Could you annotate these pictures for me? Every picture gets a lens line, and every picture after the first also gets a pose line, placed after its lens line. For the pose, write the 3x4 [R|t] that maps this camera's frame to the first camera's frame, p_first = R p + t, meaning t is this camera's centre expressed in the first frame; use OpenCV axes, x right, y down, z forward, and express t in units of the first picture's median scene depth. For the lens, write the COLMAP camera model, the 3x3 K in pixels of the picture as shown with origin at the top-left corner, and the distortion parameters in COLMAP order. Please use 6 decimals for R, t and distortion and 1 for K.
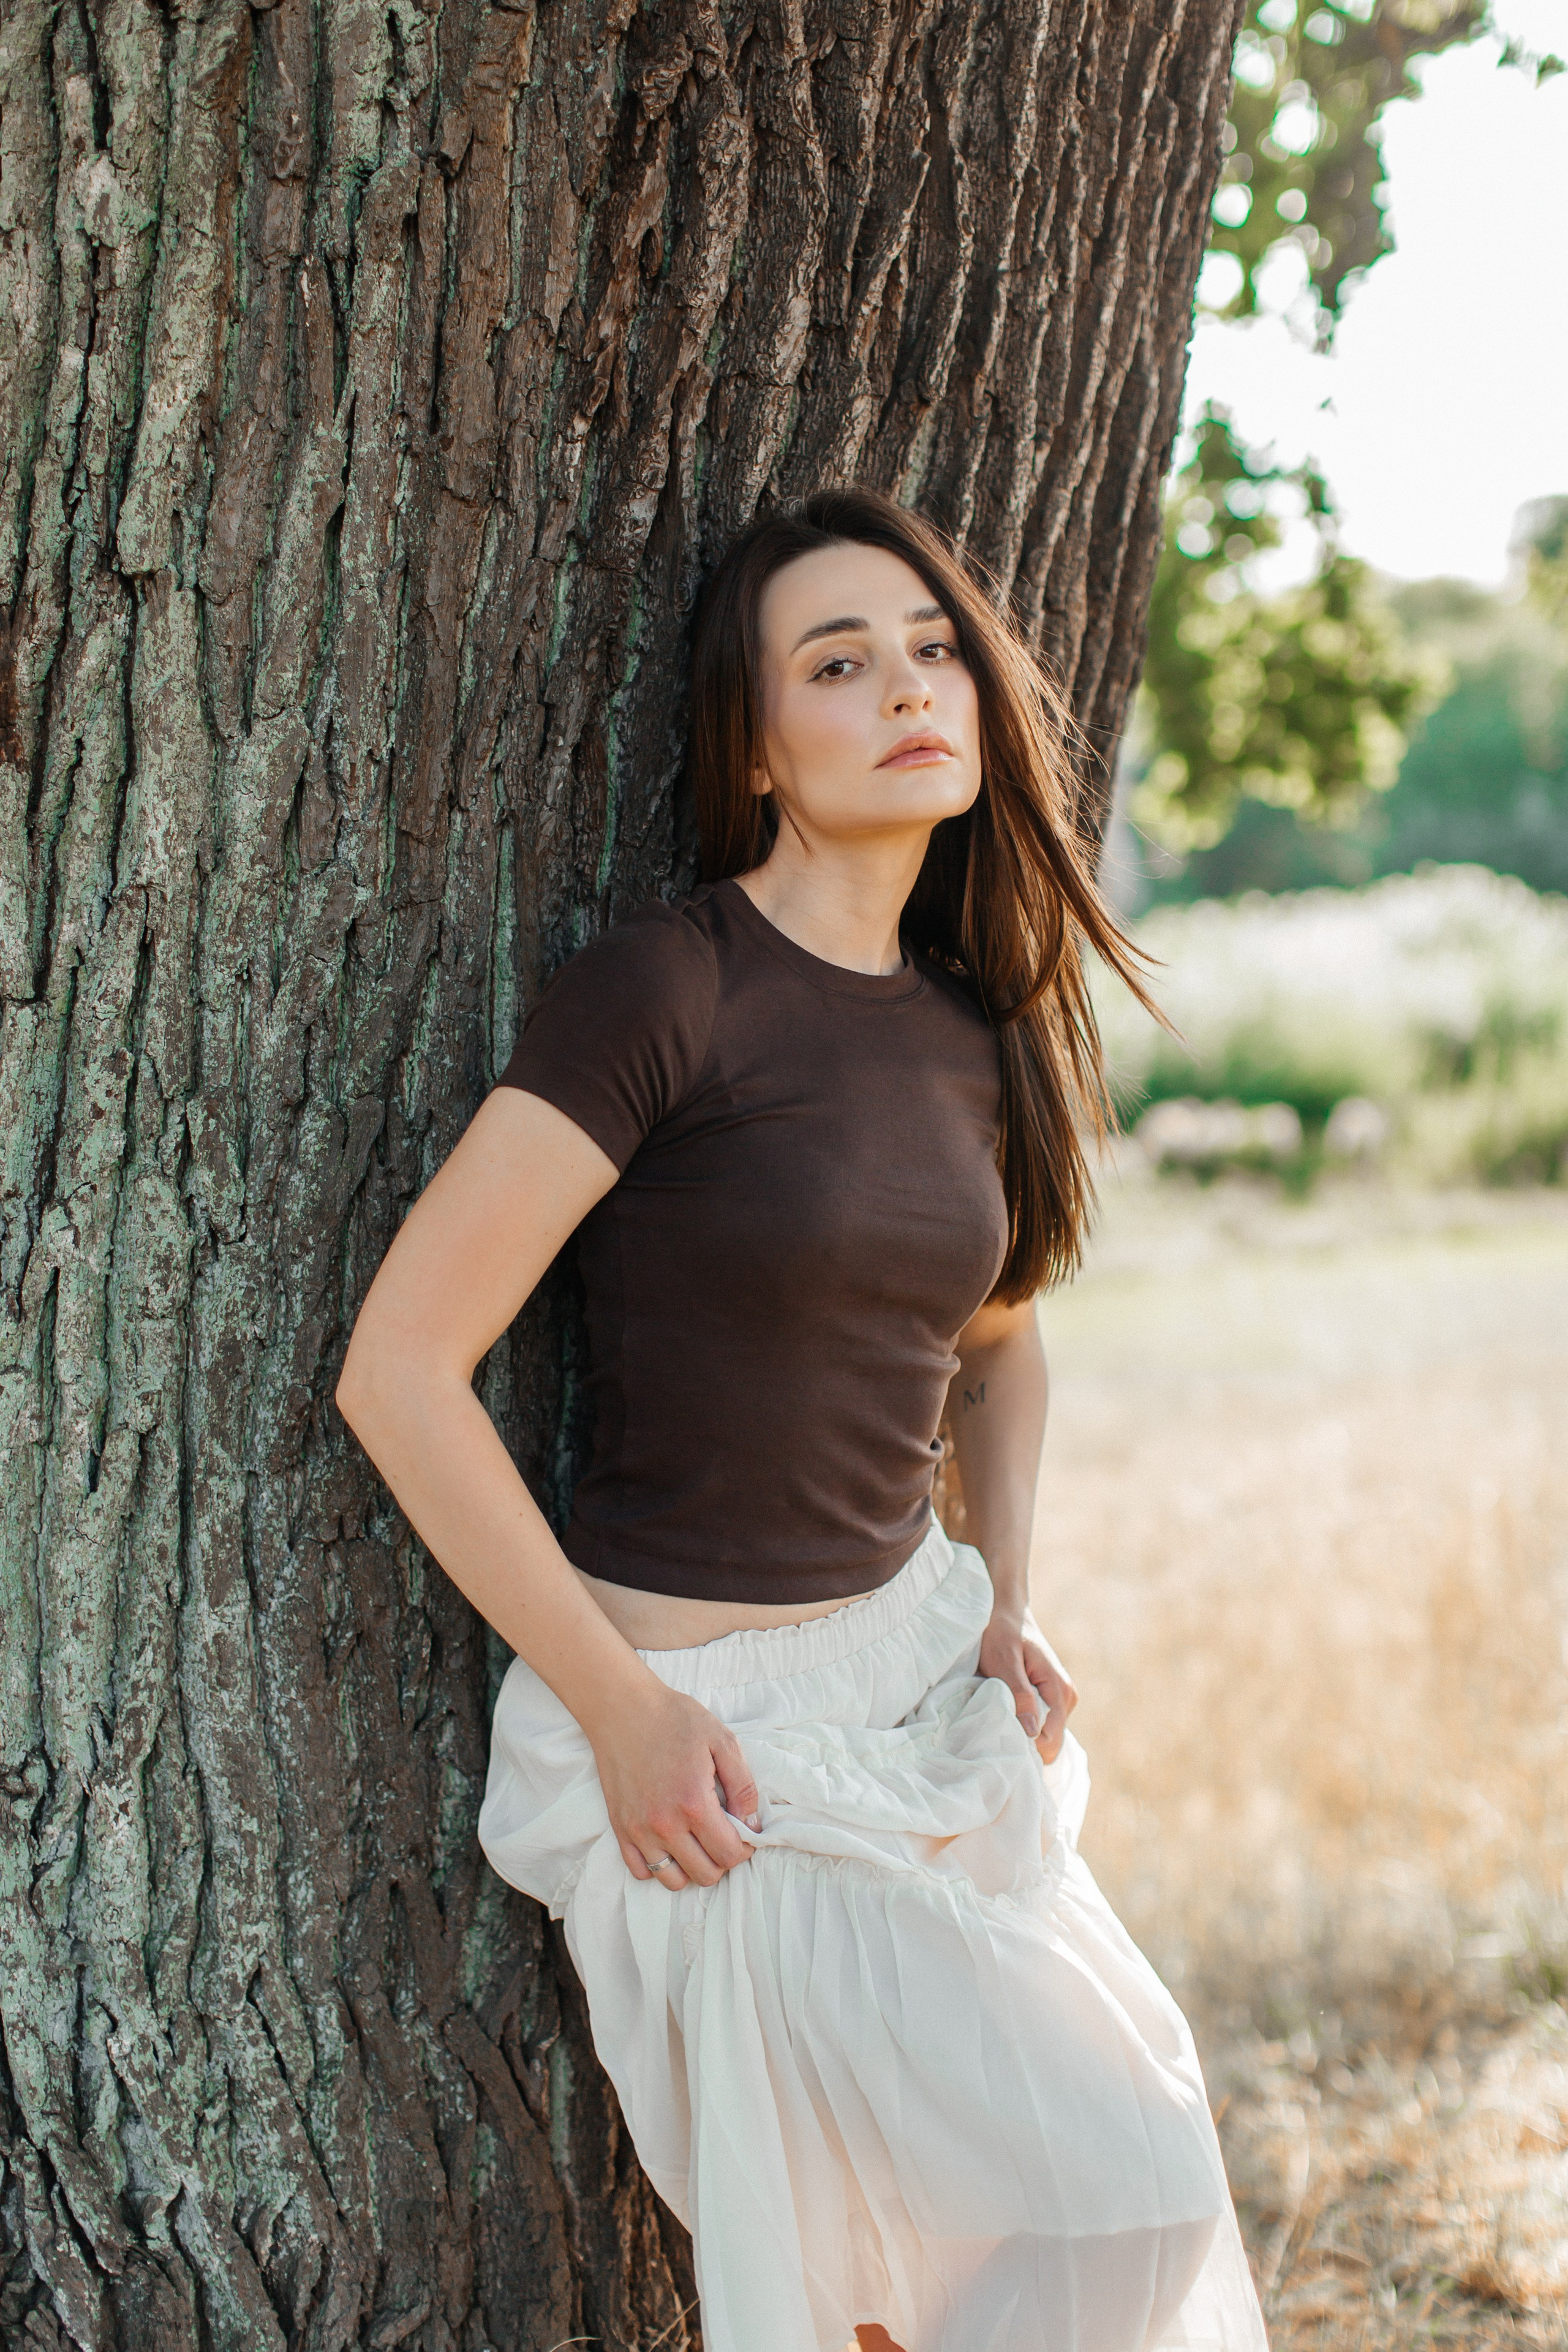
lens RADIAL K [[3322.2, 0, 784.0], [0, 3322.2, 1176.0], [0, 0, 1]] dist [-0.012780, 0.051737]
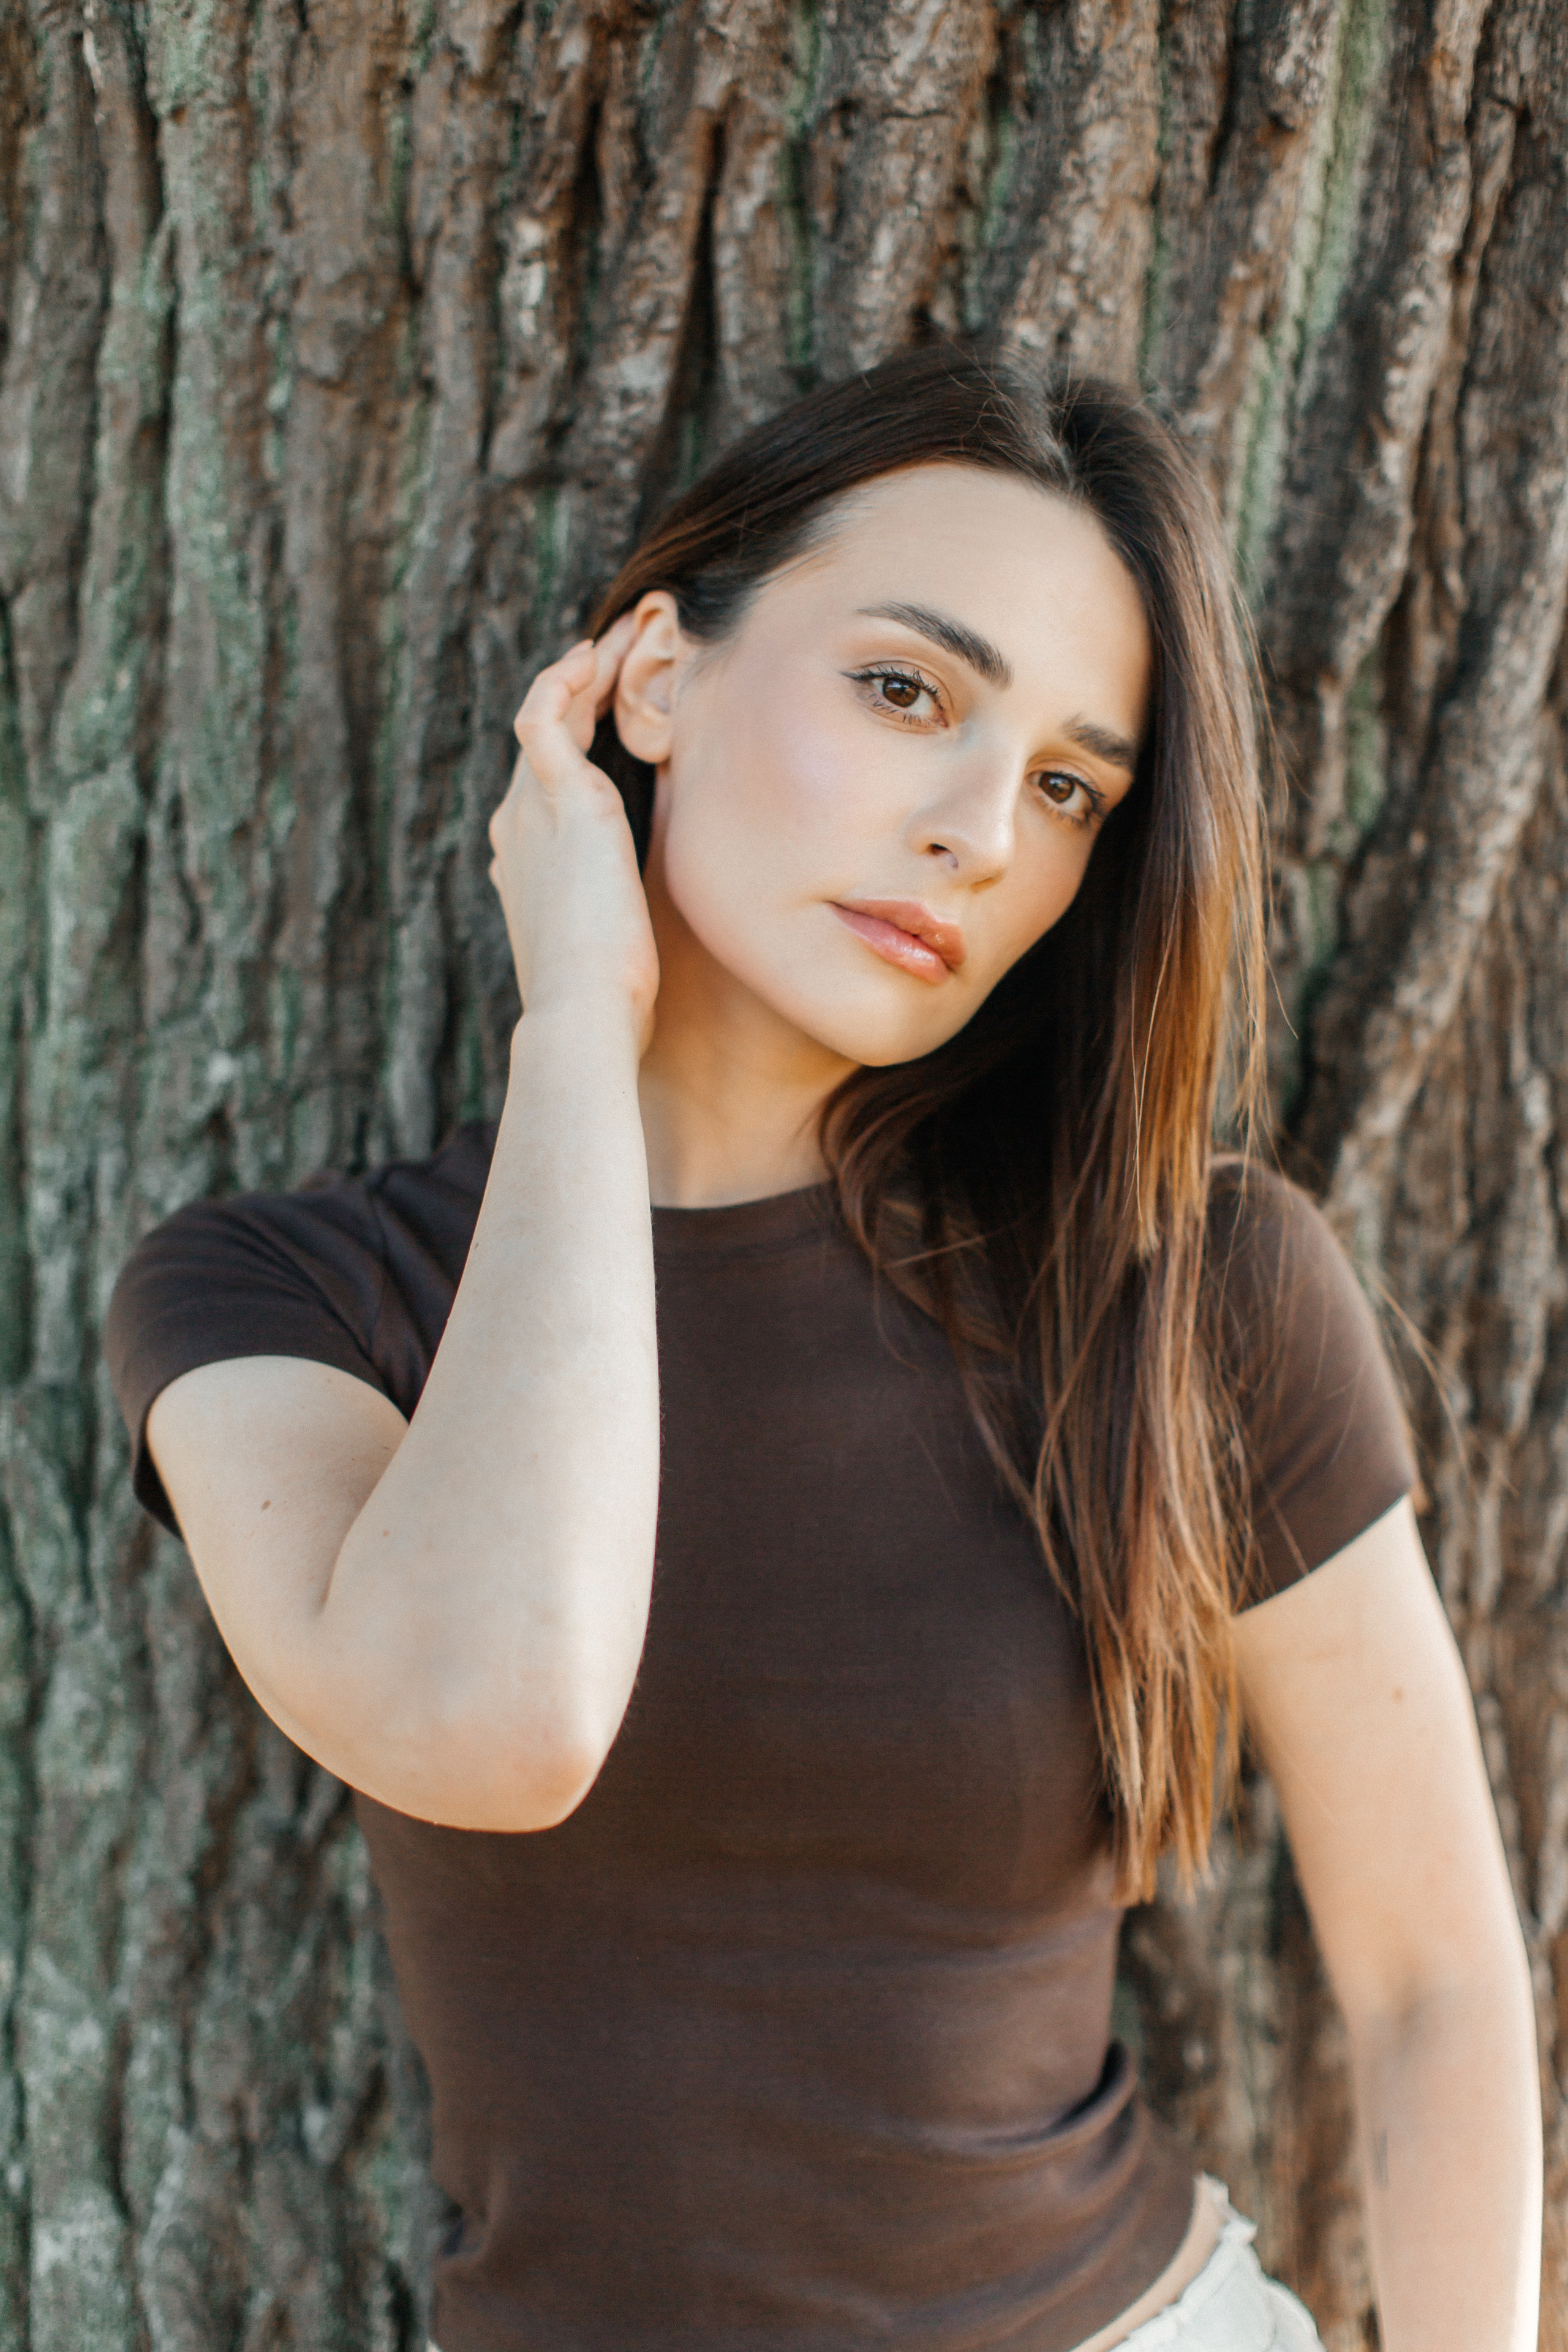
lens RADIAL K [[3297.0, 0, 784.0], [0, 3297.0, 1176.0], [0, 0, 1]] dist [-0.005088, -0.032724]
pose [[0.843652, 0.016938, -0.536624, 0.272153], [-0.033486, 0.999216, -0.021105, -0.056497], [0.535846, 0.035775, 0.843558, 0.555964]]
